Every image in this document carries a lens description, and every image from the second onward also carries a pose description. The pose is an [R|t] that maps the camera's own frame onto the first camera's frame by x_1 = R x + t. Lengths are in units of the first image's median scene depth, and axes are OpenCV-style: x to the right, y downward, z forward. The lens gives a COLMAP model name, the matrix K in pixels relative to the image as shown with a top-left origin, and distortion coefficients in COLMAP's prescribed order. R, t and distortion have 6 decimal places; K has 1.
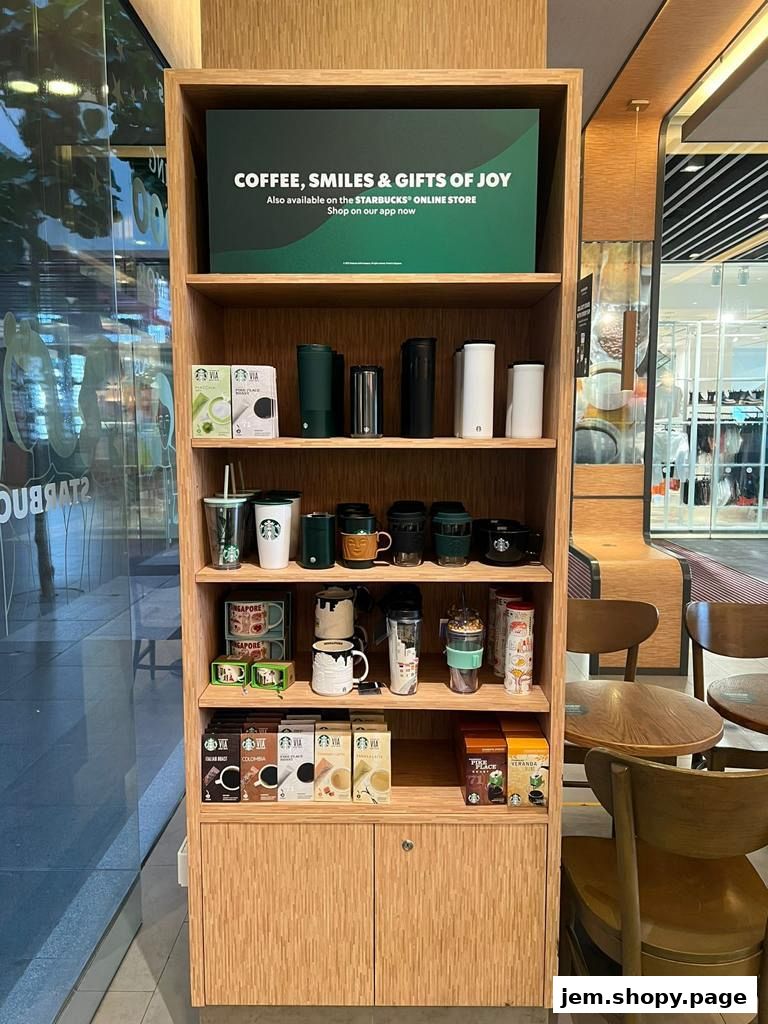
lens RADIAL K [[772.7, 0, 384.0], [0, 772.7, 512.0], [0, 0, 1]] dist [0.009729, 0.003412]
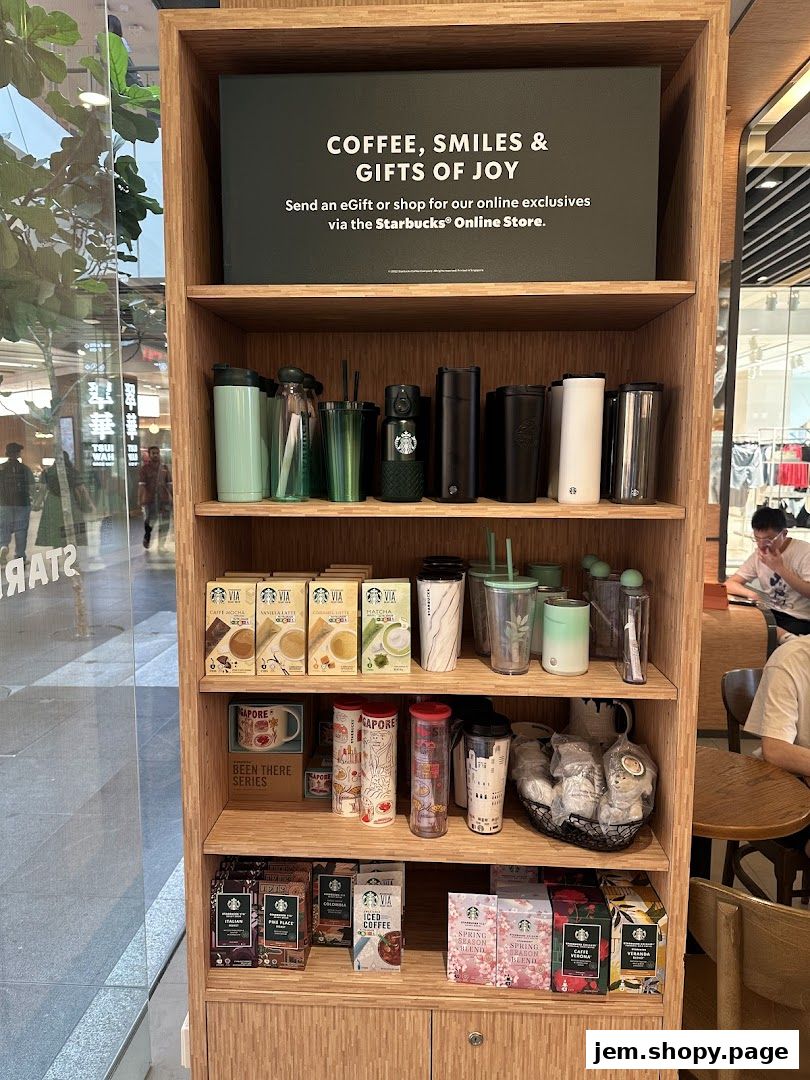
lens RADIAL K [[754.5, 0, 405.0], [0, 754.5, 540.0], [0, 0, 1]] dist [0.012353, -0.001543]
pose [[0.999303, 0.008361, -0.036382, -0.015765], [-0.008122, 0.999944, 0.006710, -0.062845], [0.036436, -0.006410, 0.999315, 0.256227]]
